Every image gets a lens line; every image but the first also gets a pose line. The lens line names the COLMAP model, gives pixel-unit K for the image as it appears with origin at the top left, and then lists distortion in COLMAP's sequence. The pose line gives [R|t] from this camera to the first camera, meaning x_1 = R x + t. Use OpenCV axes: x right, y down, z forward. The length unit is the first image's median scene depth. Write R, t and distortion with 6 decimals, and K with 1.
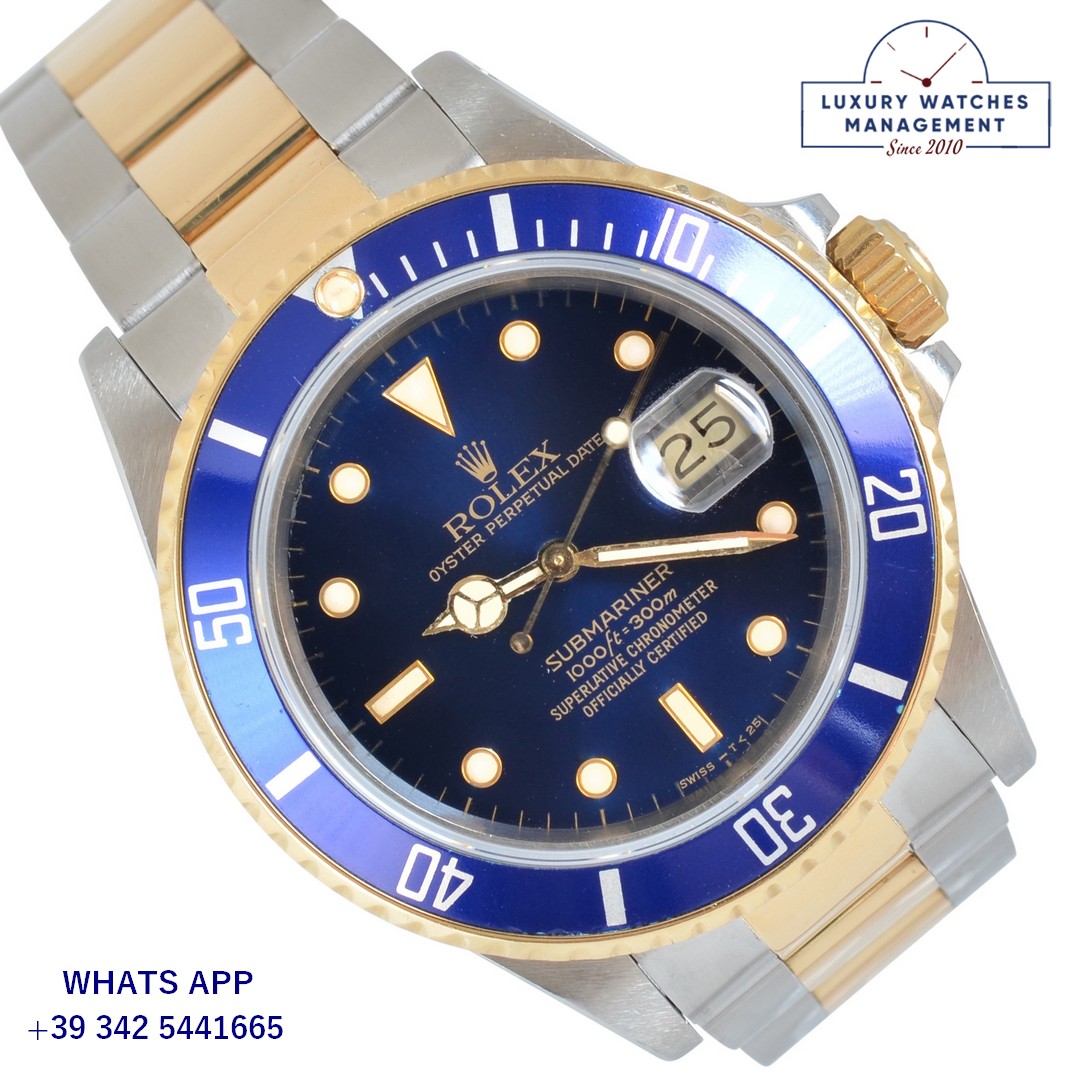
lens RADIAL K [[4751.6, 0, 540.0], [0, 4751.6, 540.0], [0, 0, 1]] dist [0.268407, -72.055319]
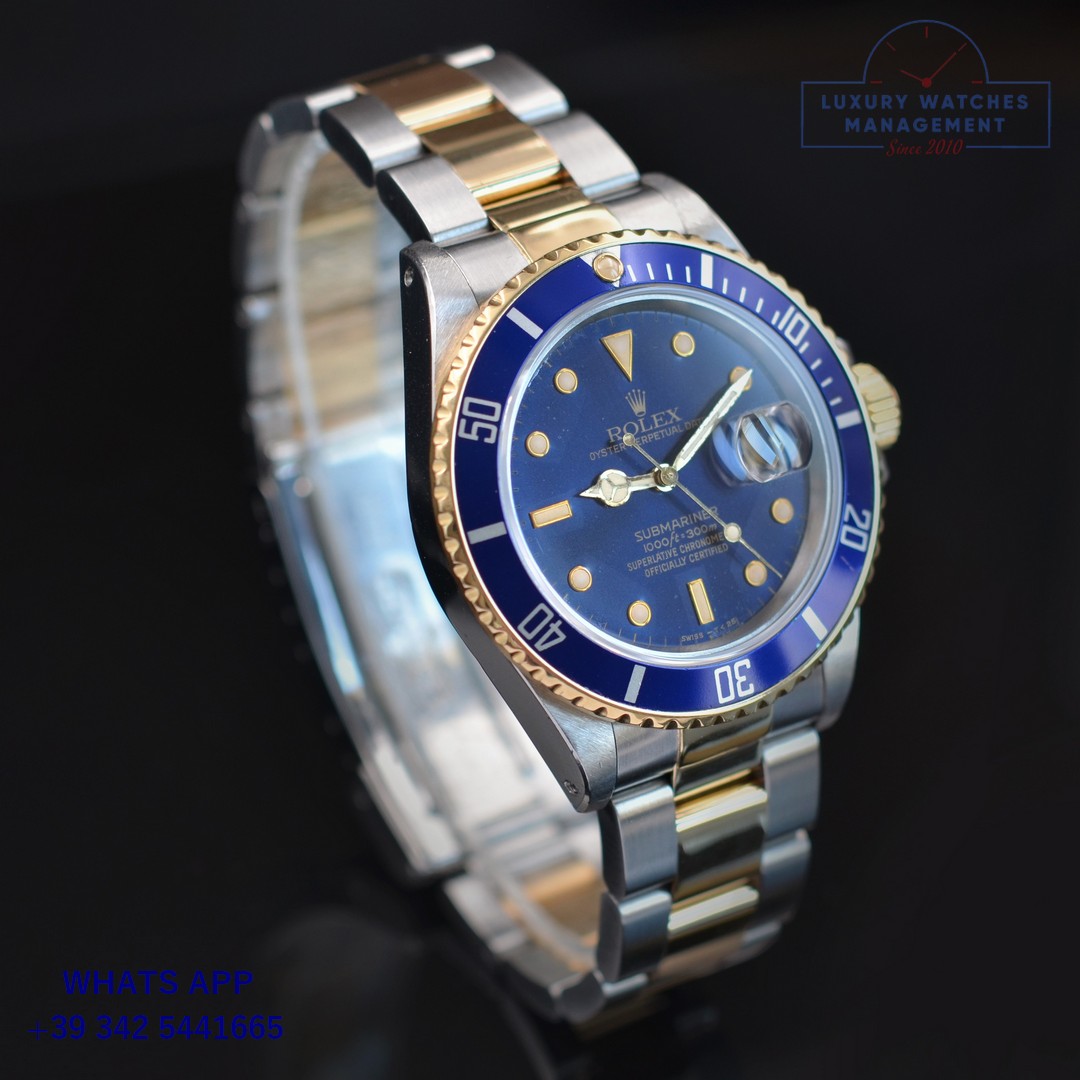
lens RADIAL K [[4751.6, 0, 540.0], [0, 4751.6, 540.0], [0, 0, 1]] dist [0.268407, -72.055319]
pose [[0.844236, 0.394748, 0.362547, -0.600491], [-0.303979, 0.909764, -0.282713, 0.486216], [-0.441433, 0.128470, 0.888050, -0.391472]]
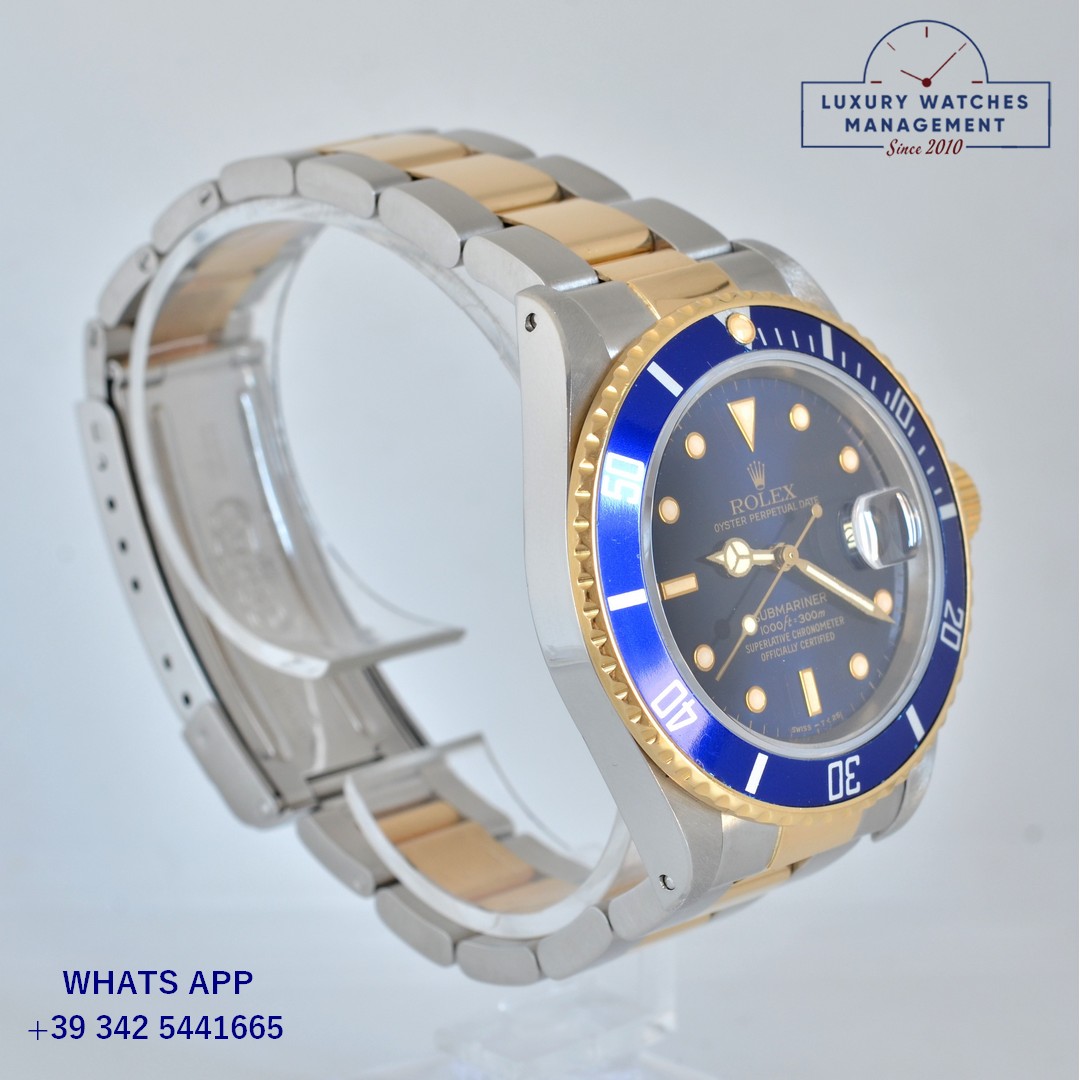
lens RADIAL K [[4751.6, 0, 540.0], [0, 4751.6, 540.0], [0, 0, 1]] dist [0.268407, -72.055319]
pose [[0.709826, 0.467570, 0.526807, -0.837475], [-0.277623, 0.873076, -0.400829, 0.617967], [-0.647358, 0.138265, 0.749540, -0.066577]]
